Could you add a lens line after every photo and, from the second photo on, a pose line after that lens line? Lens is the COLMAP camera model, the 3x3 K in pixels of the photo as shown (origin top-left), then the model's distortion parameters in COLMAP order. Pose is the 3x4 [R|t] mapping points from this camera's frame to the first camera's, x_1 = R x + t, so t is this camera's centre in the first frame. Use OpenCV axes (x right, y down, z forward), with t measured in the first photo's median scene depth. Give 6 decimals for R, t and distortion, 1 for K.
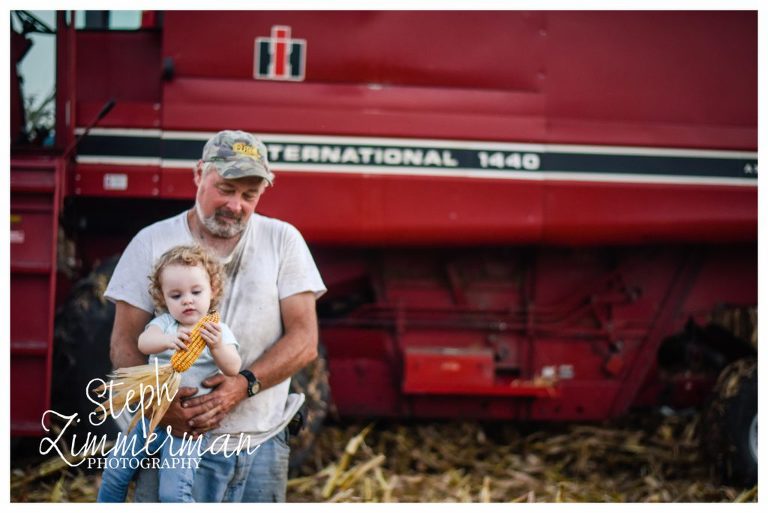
lens RADIAL K [[1199.7, 0, 384.0], [0, 1199.7, 256.5], [0, 0, 1]] dist [-0.142520, 0.175419]
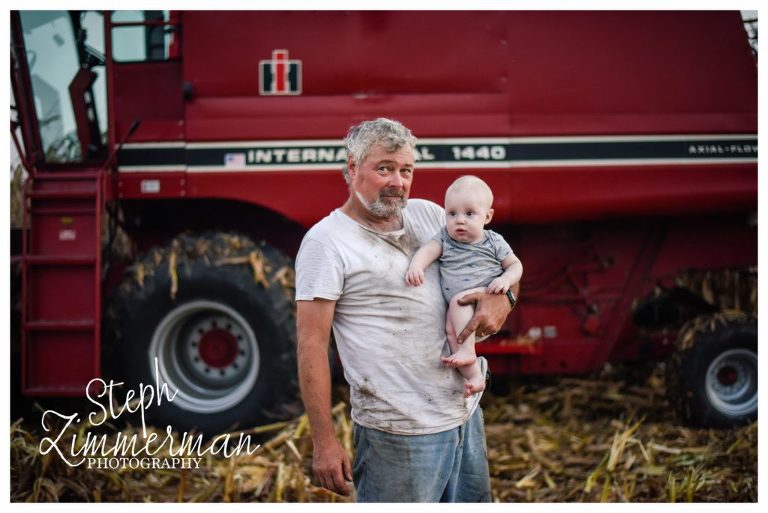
lens RADIAL K [[1051.8, 0, 379.9], [0, 1051.8, 252.9], [0, 0, 1]] dist [-0.126423, 0.041171]
pose [[0.992899, -0.039413, -0.112241, 0.121249], [0.040468, 0.999155, 0.007133, 0.006717], [0.111865, -0.011625, 0.993655, -0.032812]]
